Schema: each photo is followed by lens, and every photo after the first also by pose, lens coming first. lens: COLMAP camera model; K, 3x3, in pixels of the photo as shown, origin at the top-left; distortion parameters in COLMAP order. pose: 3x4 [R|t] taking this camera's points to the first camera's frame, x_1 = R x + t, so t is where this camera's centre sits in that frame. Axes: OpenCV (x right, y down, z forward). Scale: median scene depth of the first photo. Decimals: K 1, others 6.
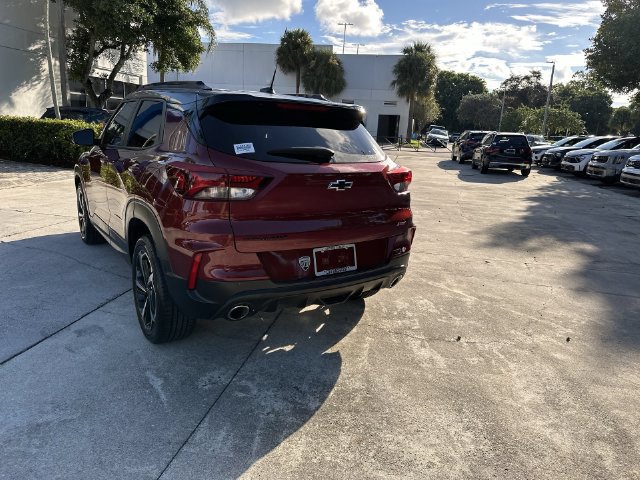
lens RADIAL K [[451.6, 0, 320.2], [0, 451.6, 239.9], [0, 0, 1]] dist [0.033117, -0.046512]
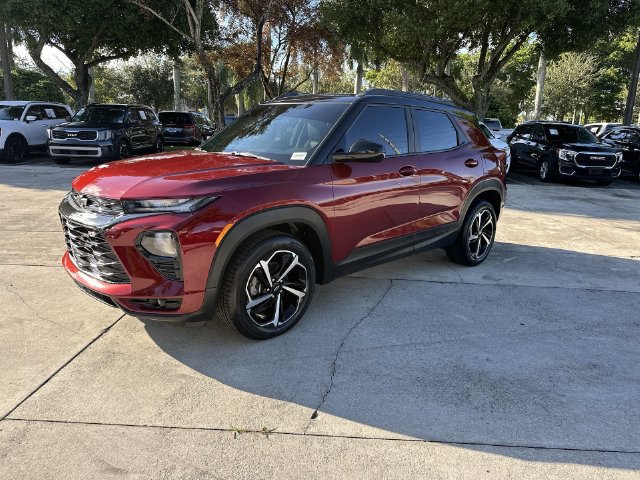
lens RADIAL K [[451.6, 0, 314.8], [0, 451.6, 235.7], [0, 0, 1]] dist [0.033117, -0.046512]
pose [[-0.145618, -0.282457, 0.948163, -0.977461], [0.193798, 0.931668, 0.307307, -0.265000], [-0.970174, 0.228501, -0.080928, 0.910927]]
